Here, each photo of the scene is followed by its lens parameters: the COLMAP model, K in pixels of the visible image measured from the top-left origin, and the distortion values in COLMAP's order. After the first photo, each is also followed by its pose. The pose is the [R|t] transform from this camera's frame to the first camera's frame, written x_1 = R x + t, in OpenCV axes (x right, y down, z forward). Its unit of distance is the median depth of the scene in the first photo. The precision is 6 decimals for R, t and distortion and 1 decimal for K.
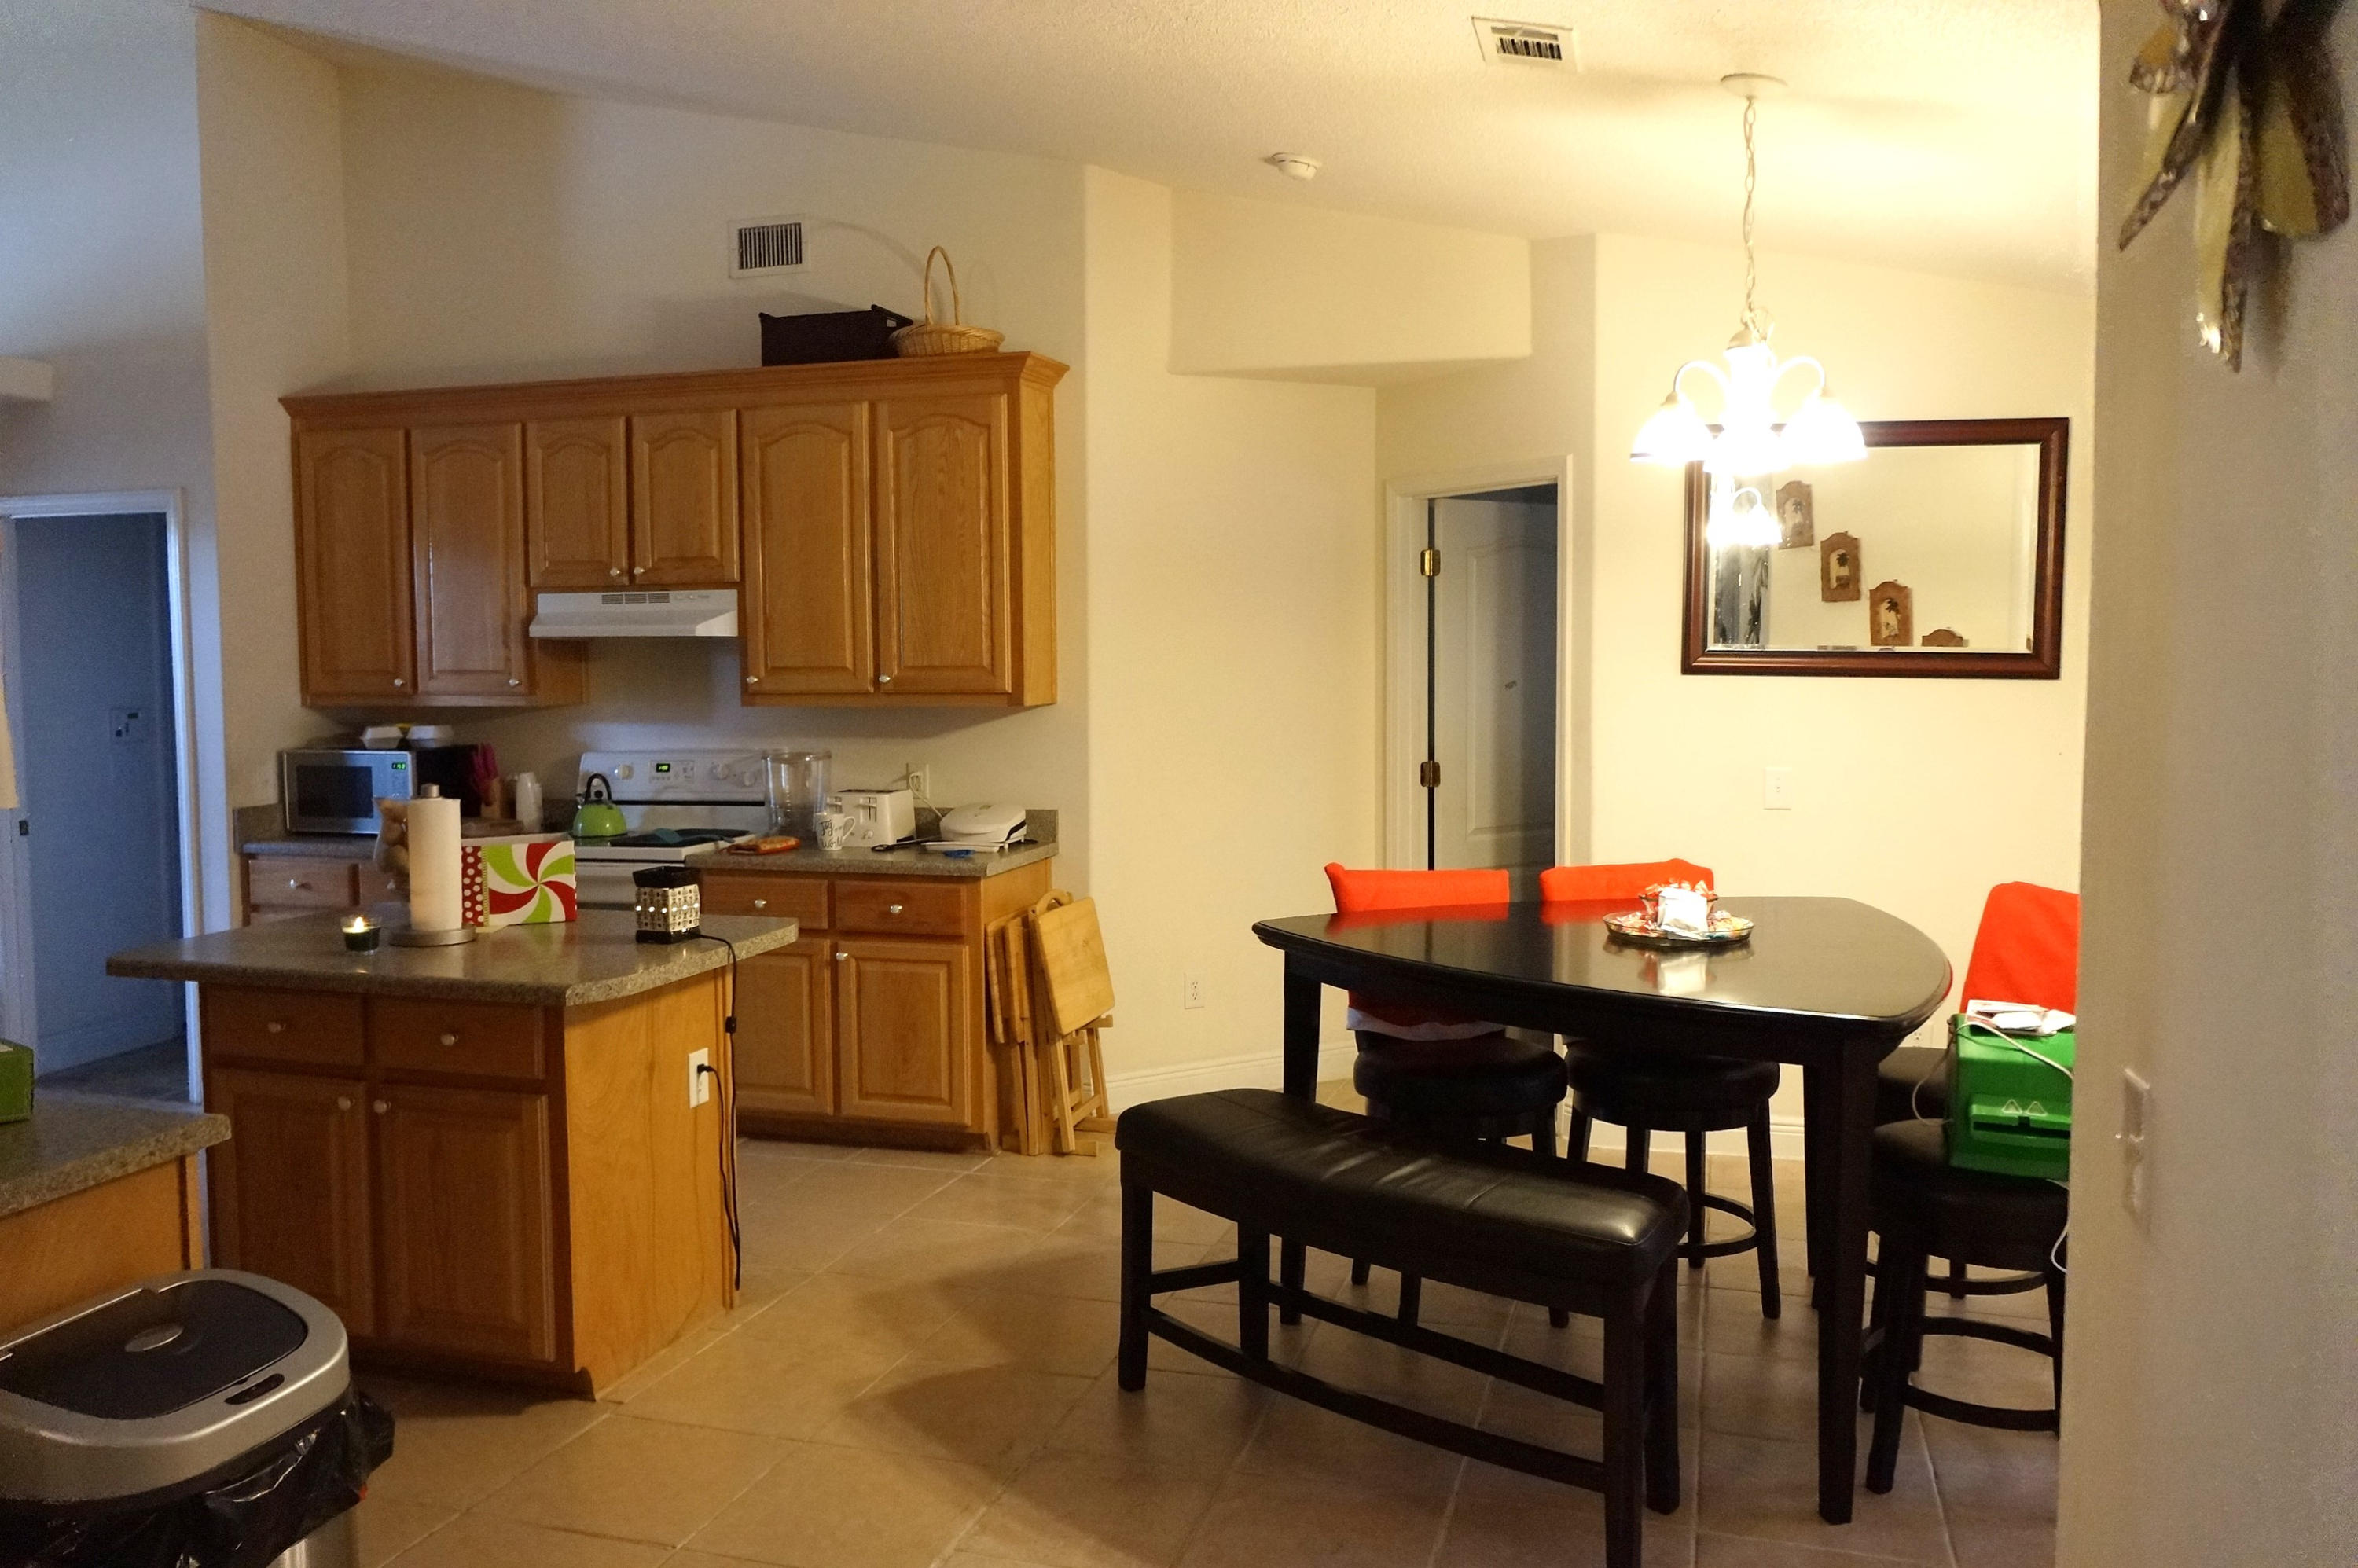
lens RADIAL K [[1827.5, 0, 1173.8], [0, 1827.5, 779.3], [0, 0, 1]] dist [-0.037214, 0.037790]
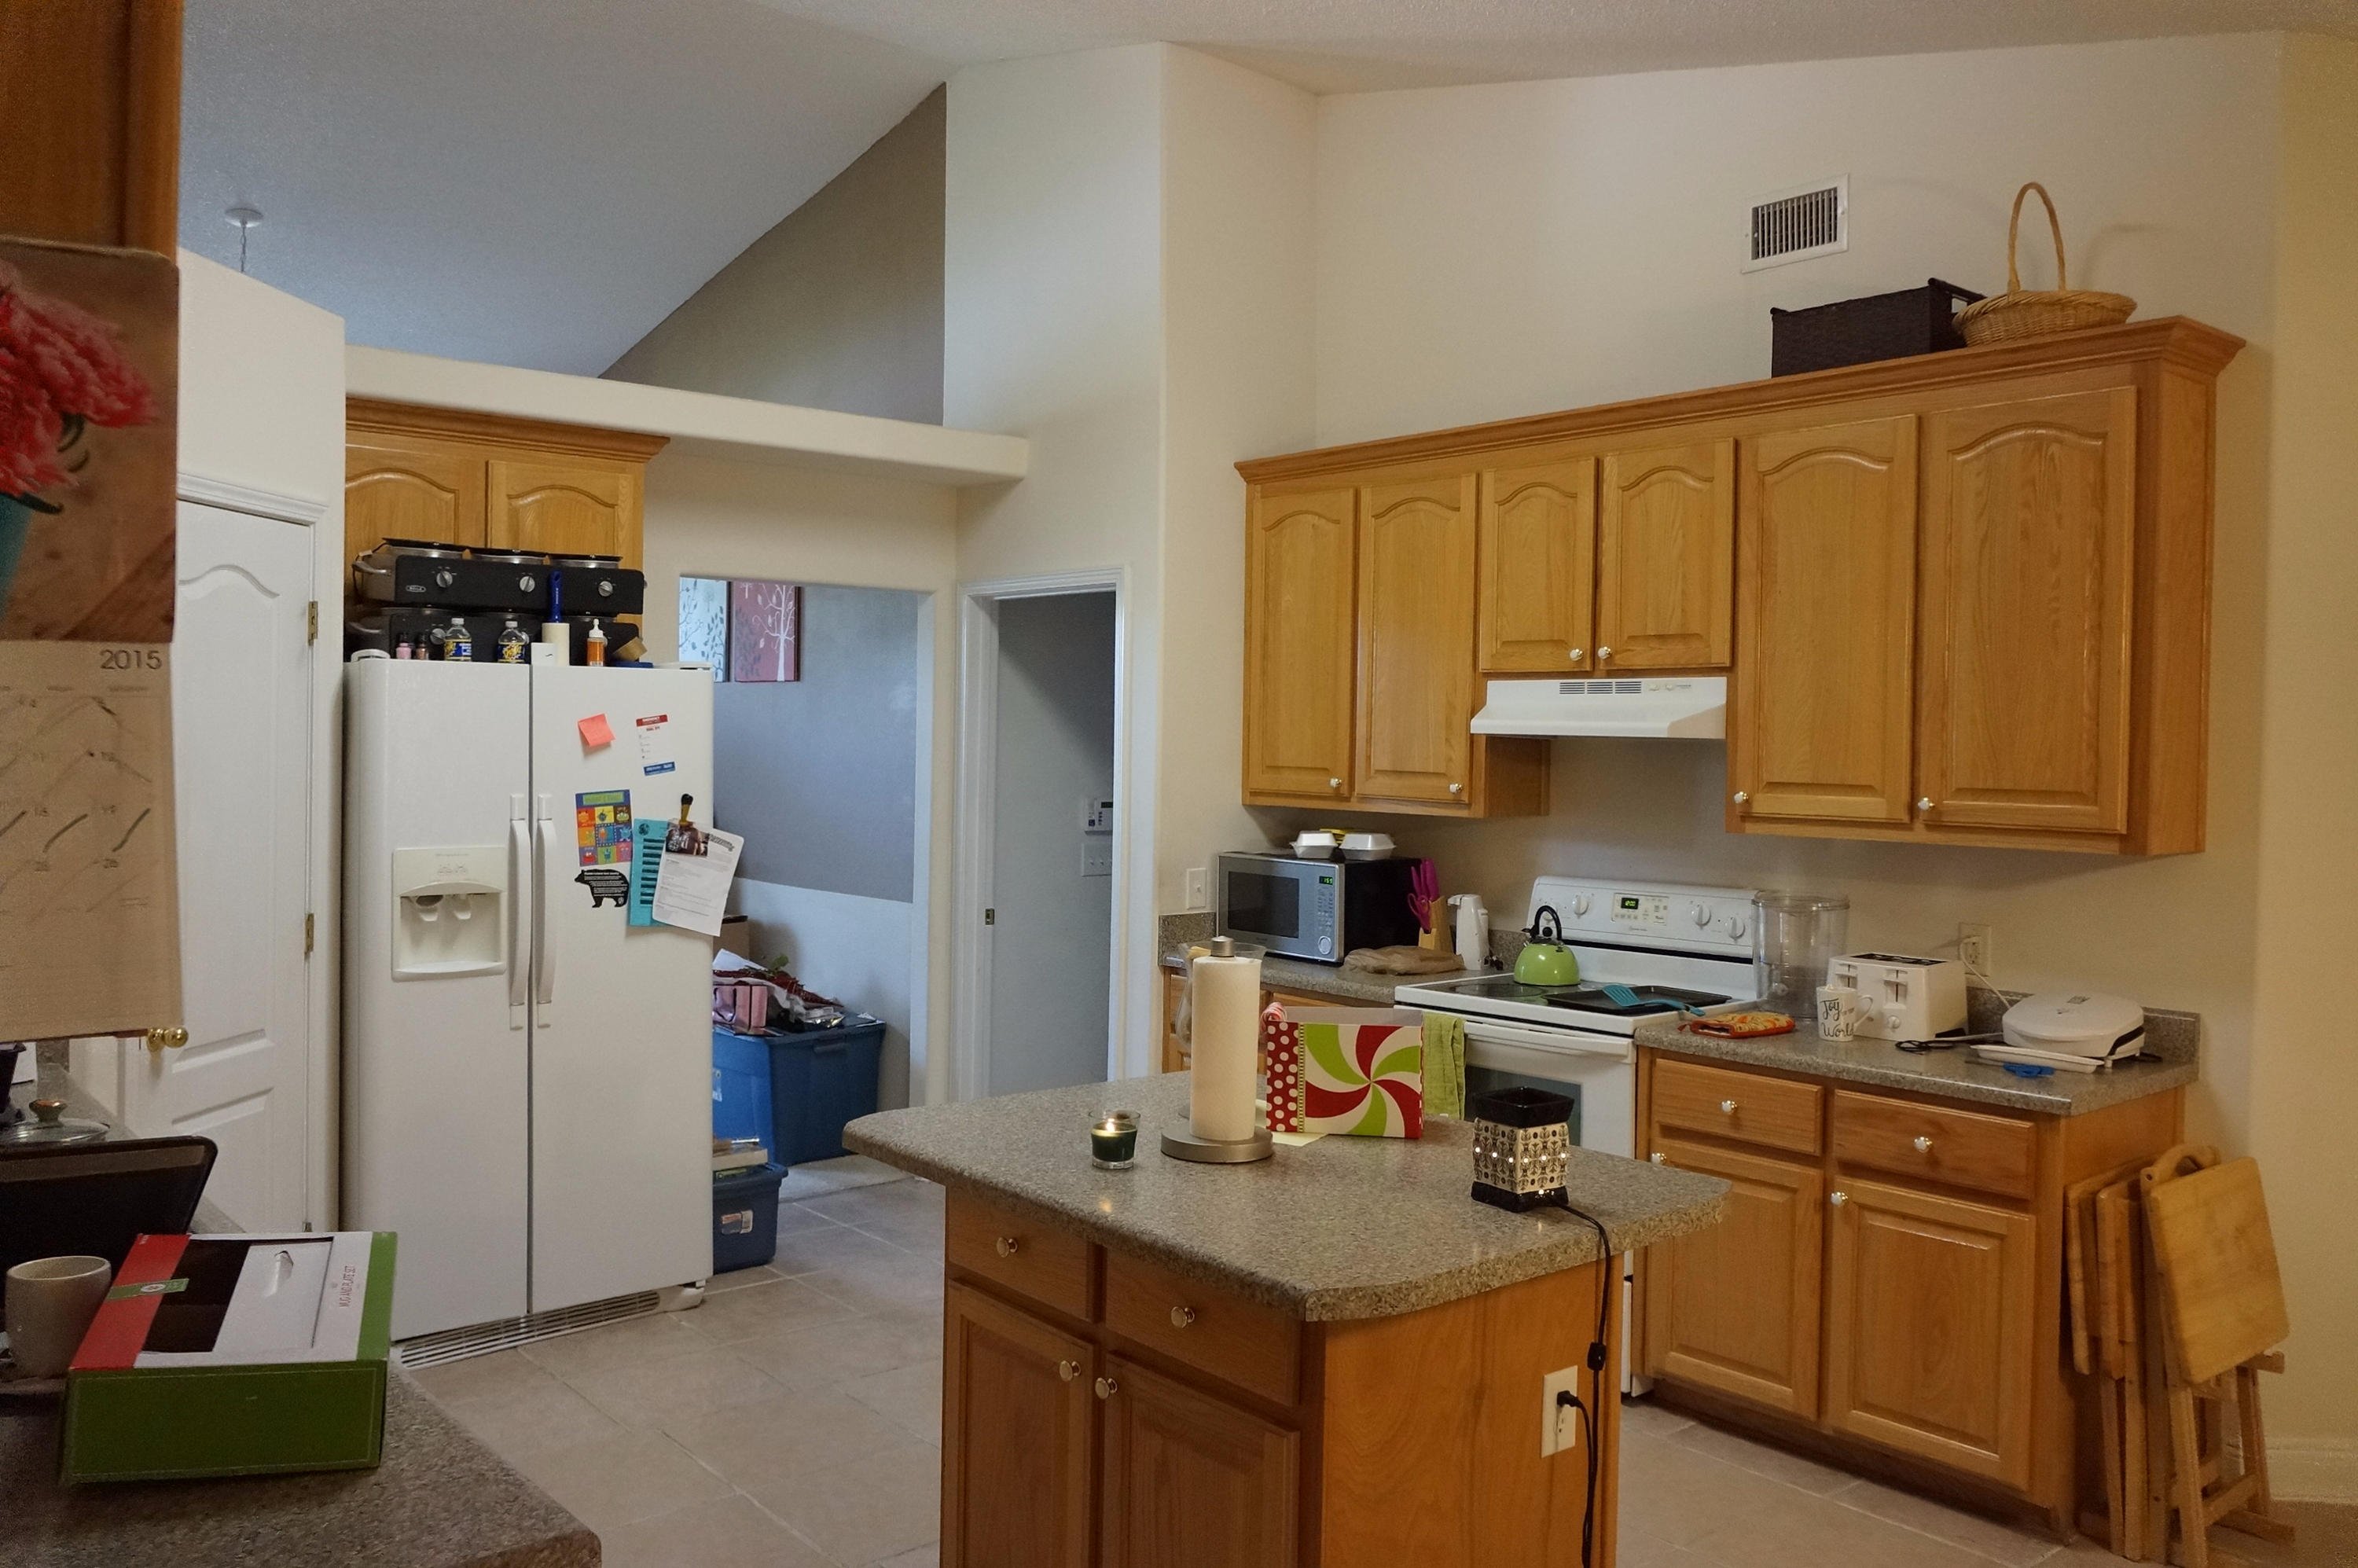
lens RADIAL K [[1827.5, 0, 1169.3], [0, 1827.5, 774.8], [0, 0, 1]] dist [-0.037214, 0.037790]
pose [[0.833933, 0.031806, -0.550948, -0.016684], [-0.059743, 0.997674, -0.032834, -0.026104], [0.548622, 0.060297, 0.833893, 0.258994]]
